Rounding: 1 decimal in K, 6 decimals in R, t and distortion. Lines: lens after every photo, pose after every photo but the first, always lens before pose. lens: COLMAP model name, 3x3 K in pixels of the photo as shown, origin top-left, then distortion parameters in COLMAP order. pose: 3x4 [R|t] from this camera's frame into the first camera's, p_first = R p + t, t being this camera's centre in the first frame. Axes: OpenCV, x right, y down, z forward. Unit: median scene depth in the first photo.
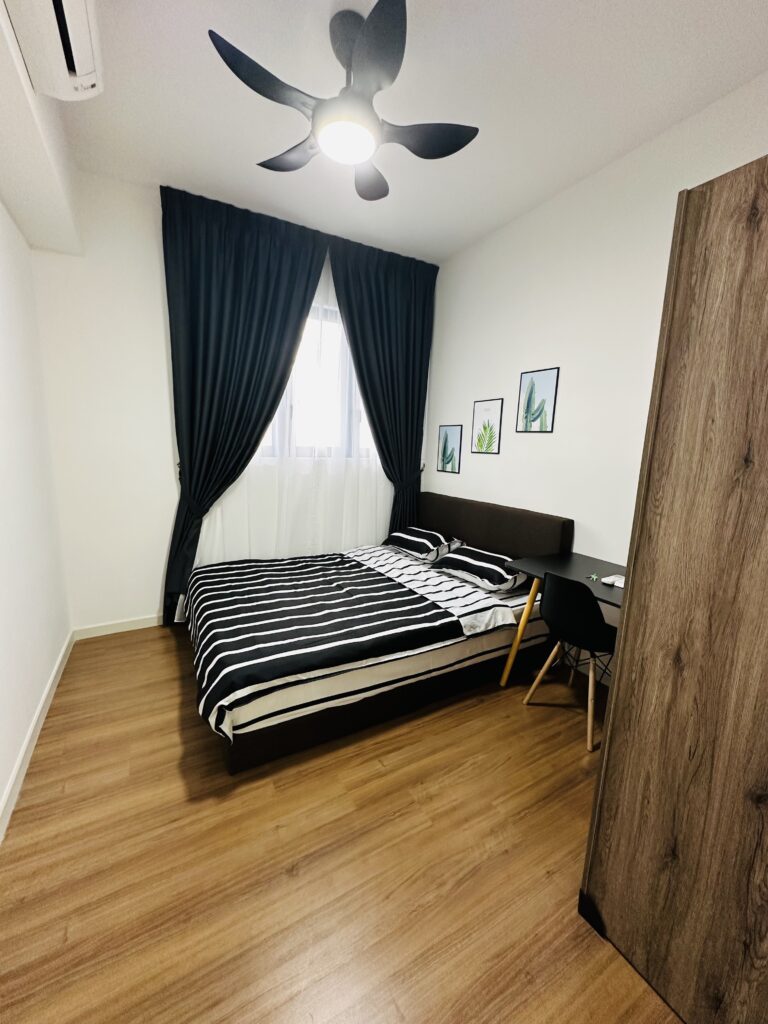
lens RADIAL K [[415.4, 0, 388.9], [0, 415.4, 512.1], [0, 0, 1]] dist [-0.000351, 0.000347]
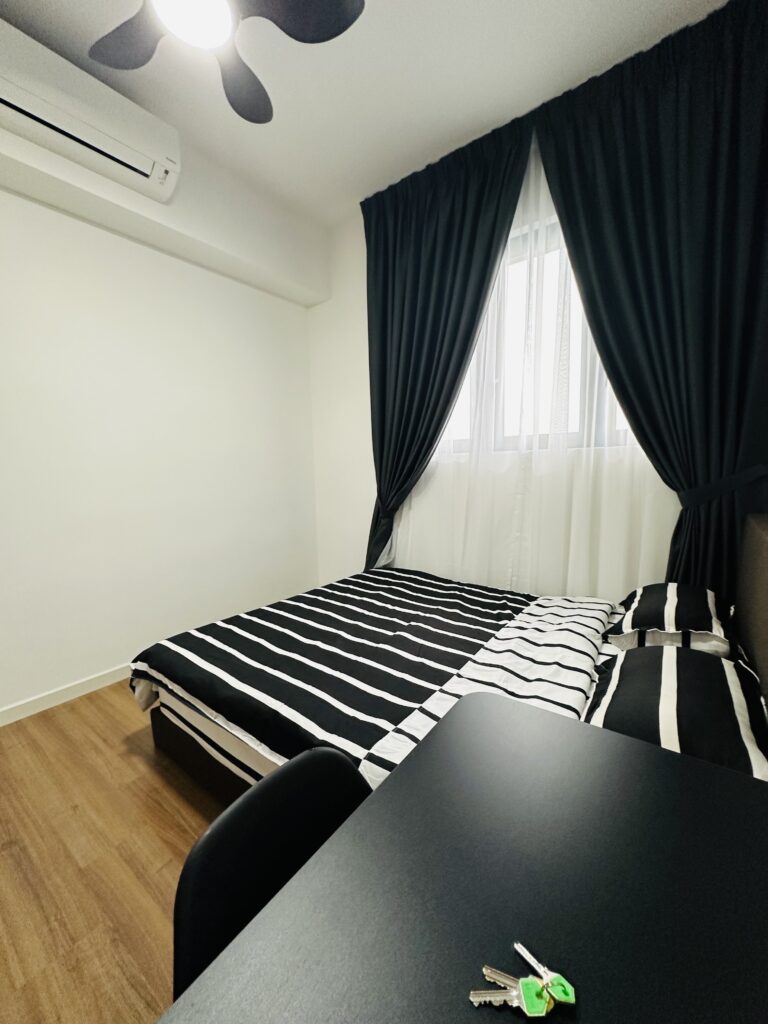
lens RADIAL K [[415.4, 0, 388.9], [0, 415.4, 512.1], [0, 0, 1]] dist [-0.000351, 0.000347]
pose [[0.375512, 0.059708, -0.924892, 0.432148], [-0.119818, 0.992676, 0.015437, -0.013829], [0.919040, 0.105022, 0.379916, 0.617938]]
